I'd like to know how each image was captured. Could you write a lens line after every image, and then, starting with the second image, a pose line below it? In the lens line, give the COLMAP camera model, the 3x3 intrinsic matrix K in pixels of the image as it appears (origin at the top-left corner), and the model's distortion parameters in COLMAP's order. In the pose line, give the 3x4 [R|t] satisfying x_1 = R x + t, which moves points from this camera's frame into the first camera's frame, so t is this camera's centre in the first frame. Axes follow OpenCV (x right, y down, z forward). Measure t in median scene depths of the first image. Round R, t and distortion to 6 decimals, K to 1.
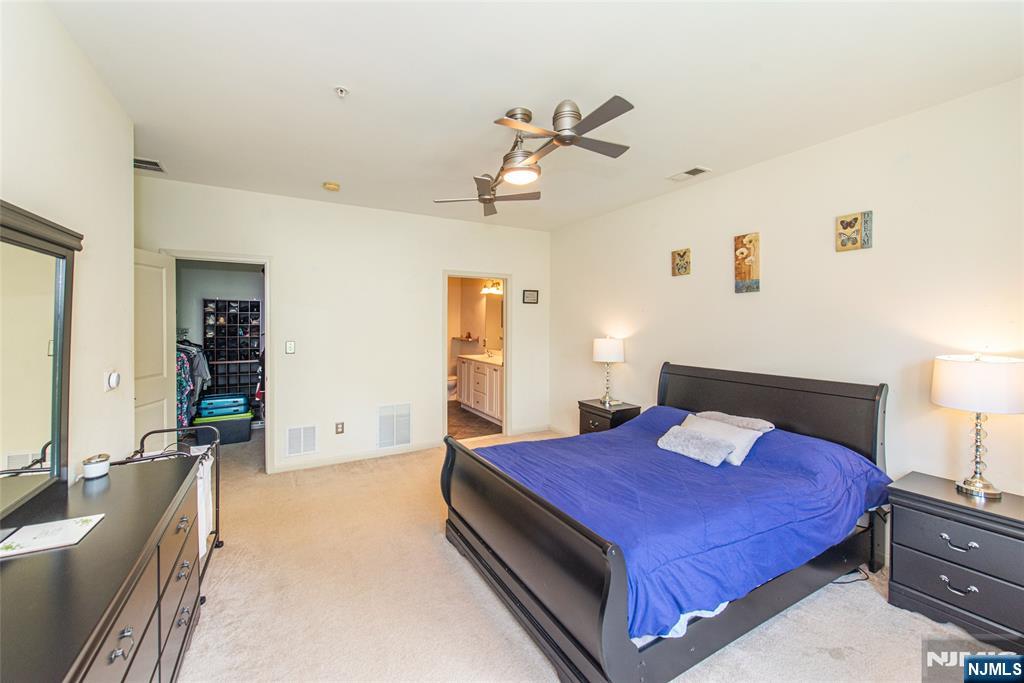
lens RADIAL K [[399.8, 0, 513.8], [0, 399.8, 324.1], [0, 0, 1]] dist [0.008418, -0.003411]
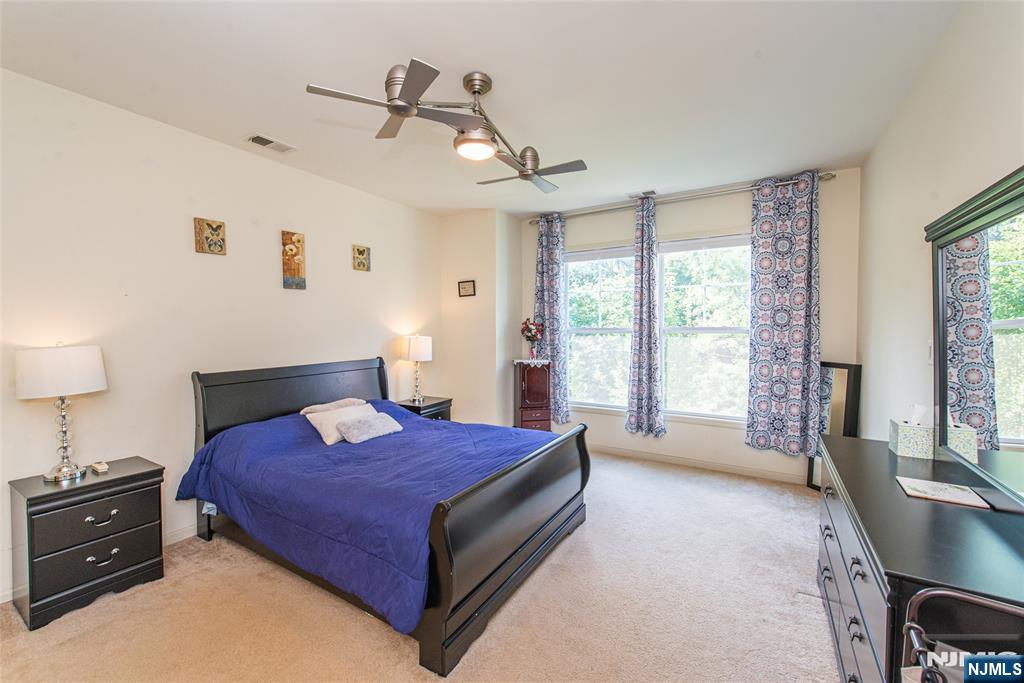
lens RADIAL K [[399.8, 0, 516.8], [0, 399.8, 338.3], [0, 0, 1]] dist [0.008418, -0.003411]
pose [[-0.474889, -0.029617, 0.879547, -0.606591], [0.001996, 0.999395, 0.034730, 0.013580], [-0.880044, 0.018248, -0.474542, 0.983591]]
